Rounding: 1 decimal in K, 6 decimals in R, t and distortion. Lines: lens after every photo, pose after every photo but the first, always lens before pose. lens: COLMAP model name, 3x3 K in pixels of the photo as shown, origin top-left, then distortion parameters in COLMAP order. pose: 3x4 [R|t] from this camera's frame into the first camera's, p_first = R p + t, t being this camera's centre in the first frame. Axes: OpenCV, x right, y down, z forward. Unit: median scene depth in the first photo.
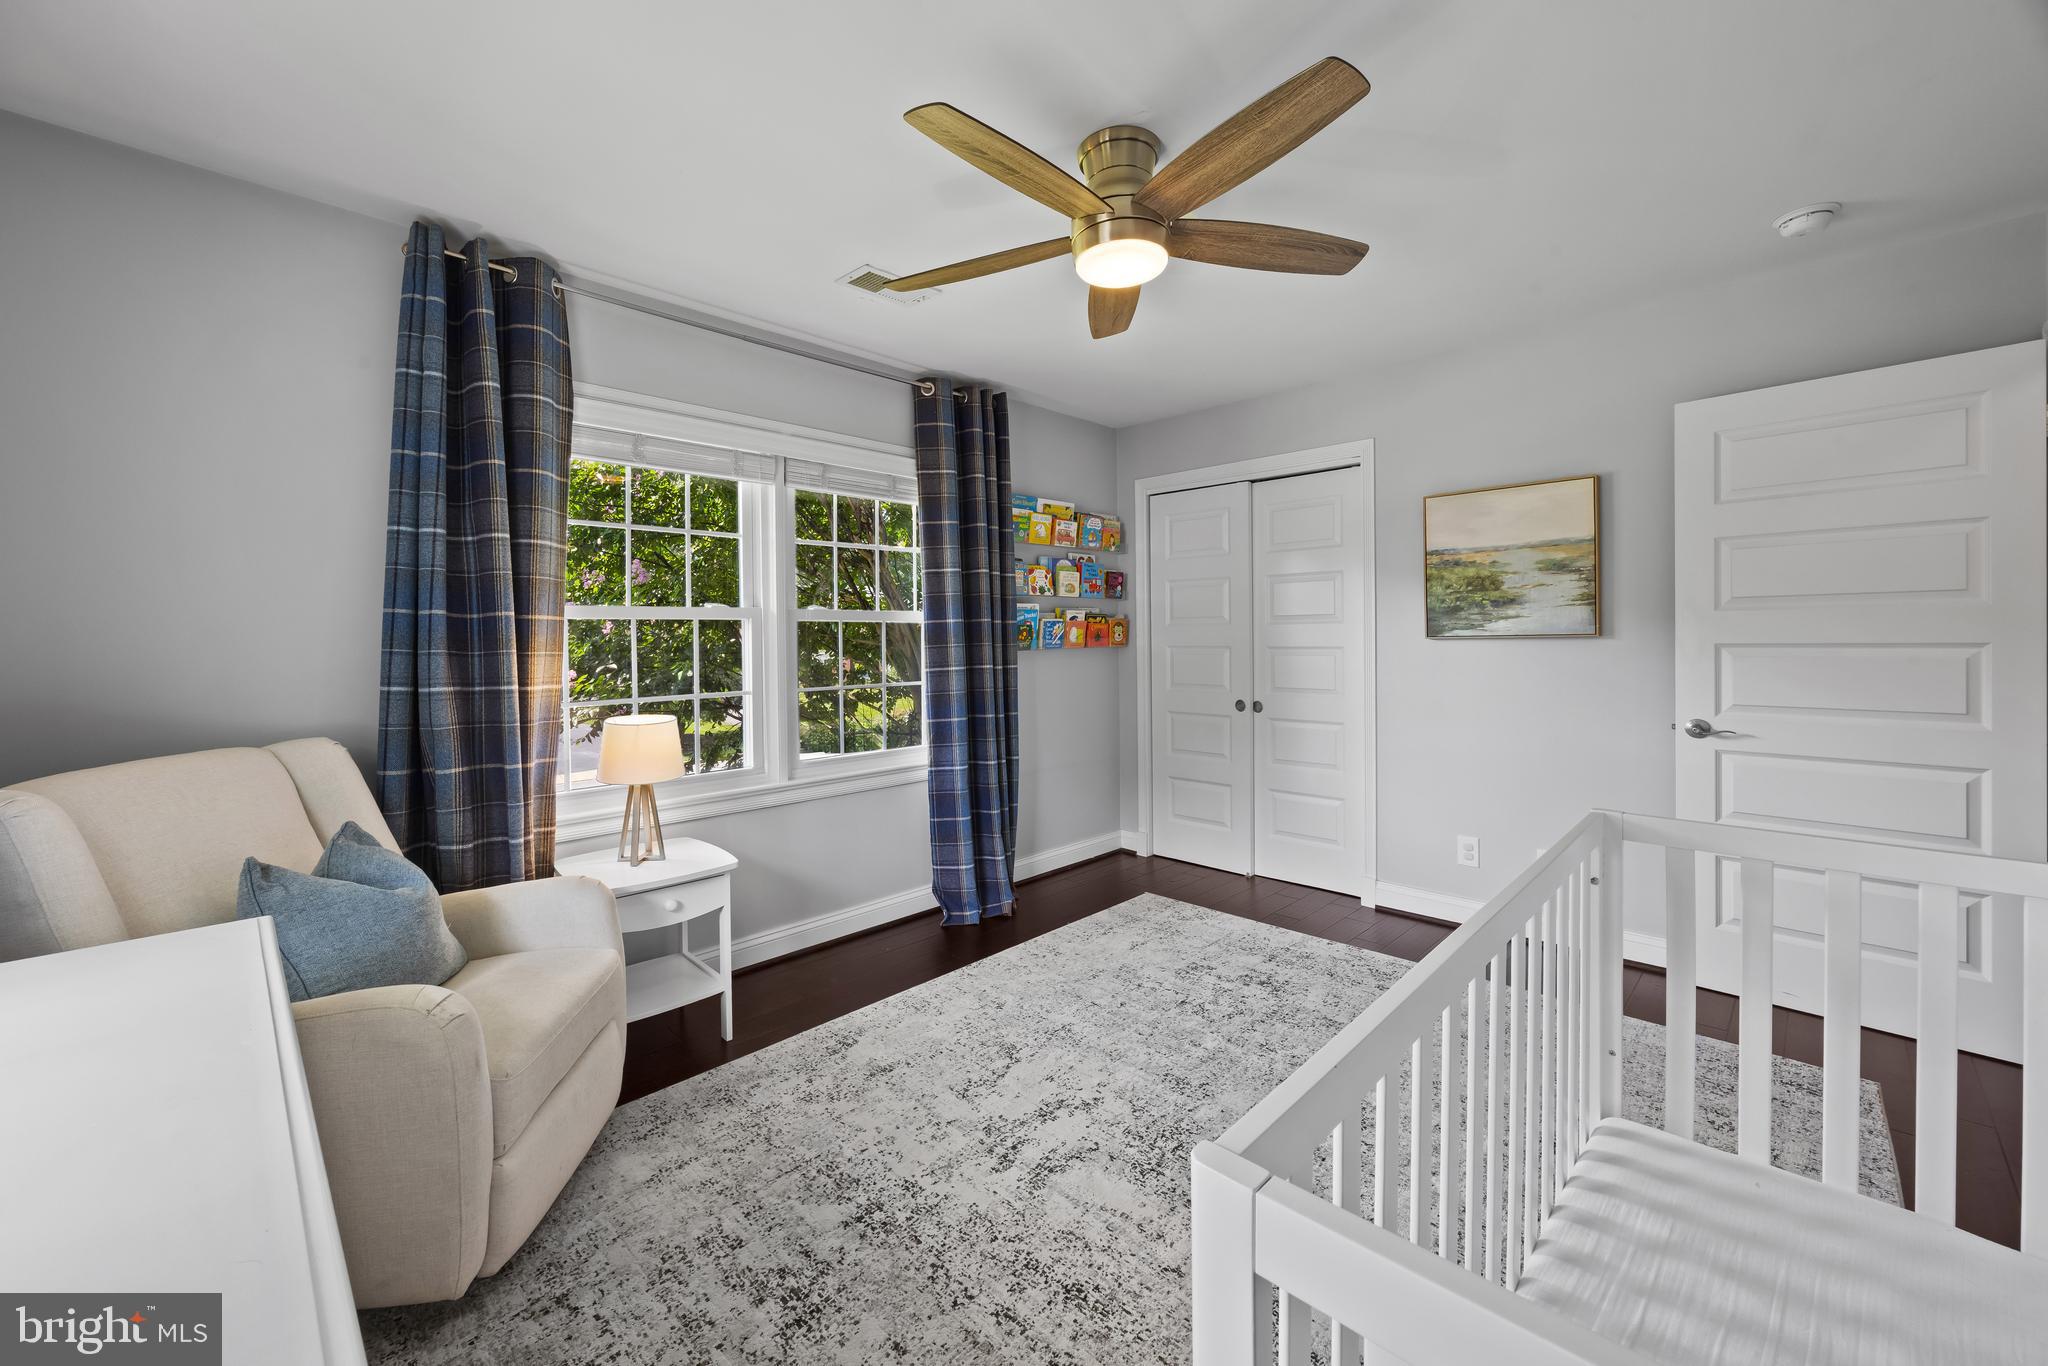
lens RADIAL K [[790.1, 0, 1045.0], [0, 790.1, 649.6], [0, 0, 1]] dist [-0.009481, 0.000672]
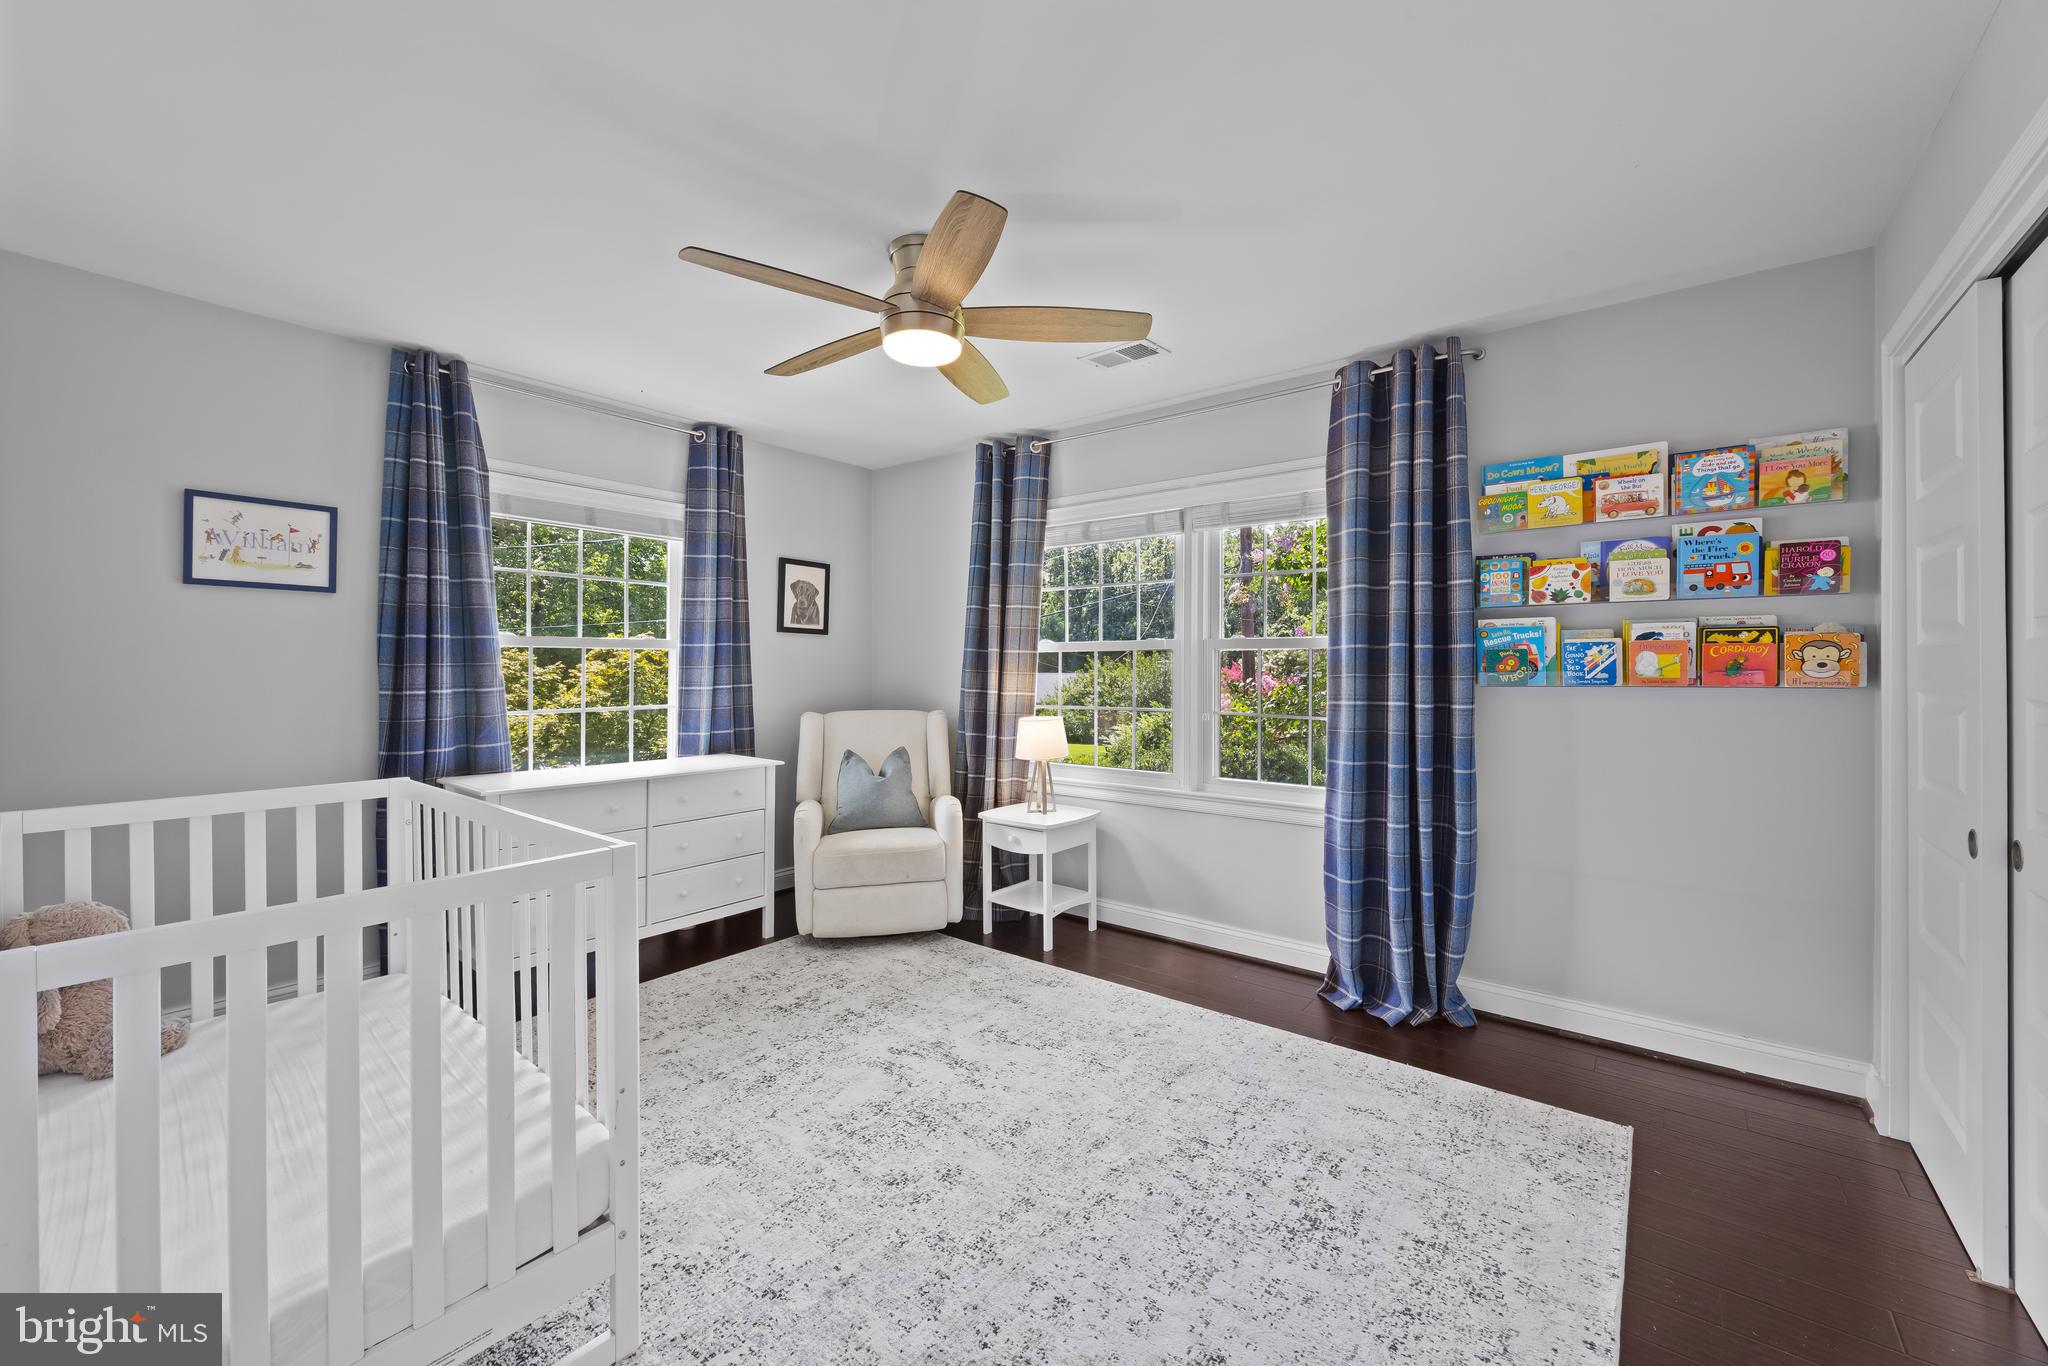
lens RADIAL K [[790.1, 0, 1005.7], [0, 790.1, 678.7], [0, 0, 1]] dist [-0.009481, 0.000672]
pose [[0.094683, 0.018616, -0.995333, 0.814774], [-0.024842, 0.999558, 0.016332, -0.008114], [0.995197, 0.023180, 0.095104, 0.652242]]
